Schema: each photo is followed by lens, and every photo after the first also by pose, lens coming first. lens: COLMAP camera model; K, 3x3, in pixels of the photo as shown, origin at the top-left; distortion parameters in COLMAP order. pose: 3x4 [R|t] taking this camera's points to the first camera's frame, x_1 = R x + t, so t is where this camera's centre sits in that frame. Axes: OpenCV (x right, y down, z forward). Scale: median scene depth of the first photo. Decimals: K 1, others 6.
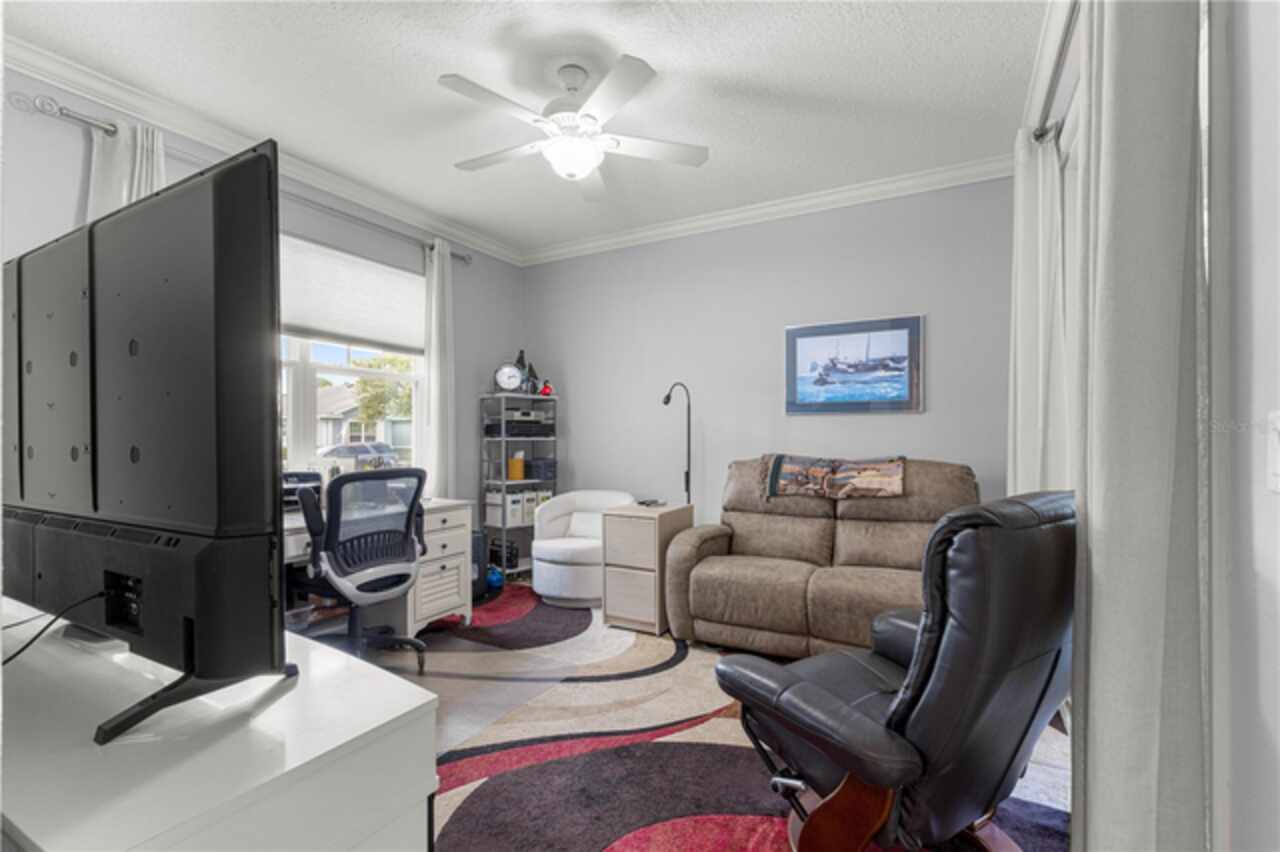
lens RADIAL K [[571.6, 0, 635.4], [0, 571.6, 434.1], [0, 0, 1]] dist [0.003469, 0.000198]
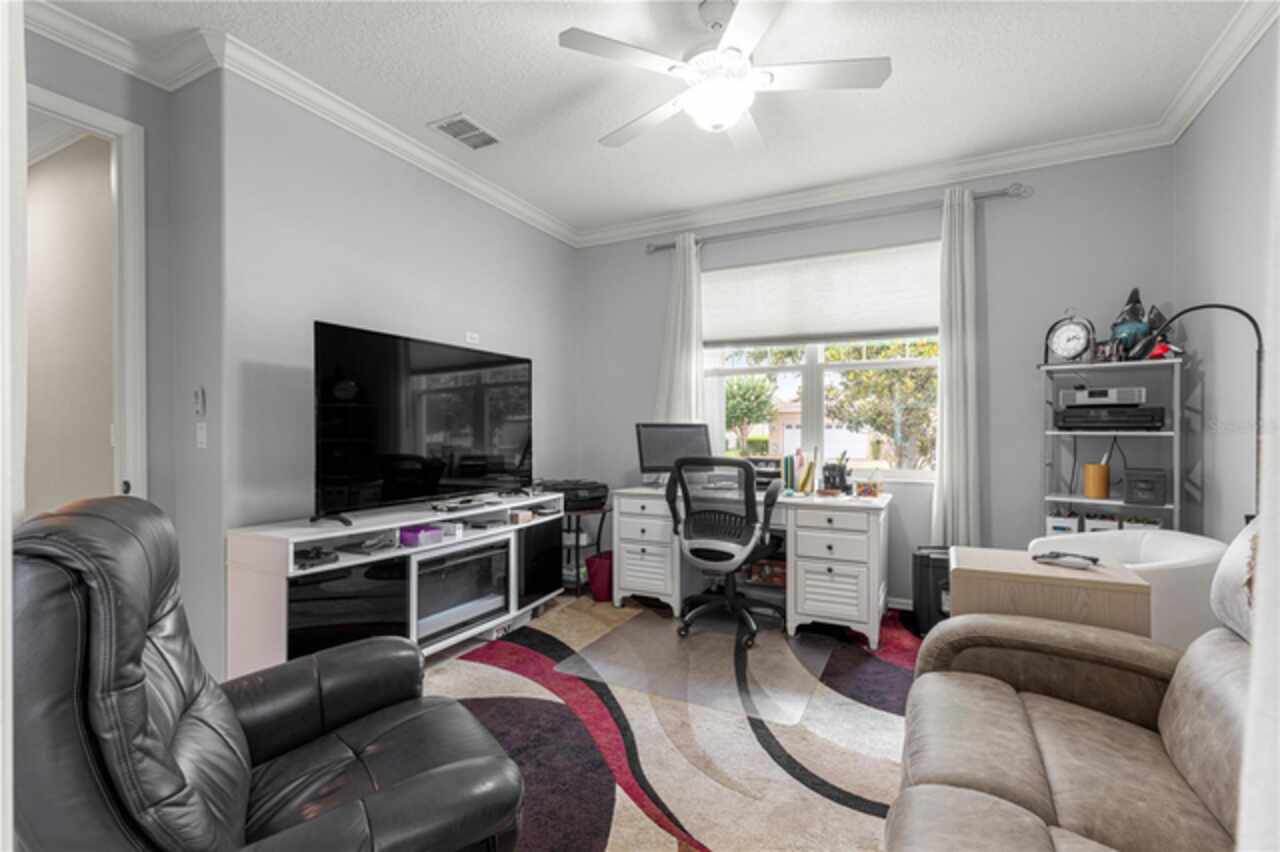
lens RADIAL K [[571.6, 0, 636.8], [0, 571.6, 427.1], [0, 0, 1]] dist [0.003469, 0.000198]
pose [[0.023590, 0.007329, -0.999695, 0.592278], [0.008279, 0.999937, 0.007526, -0.010313], [0.999687, -0.008454, 0.023528, 0.667435]]
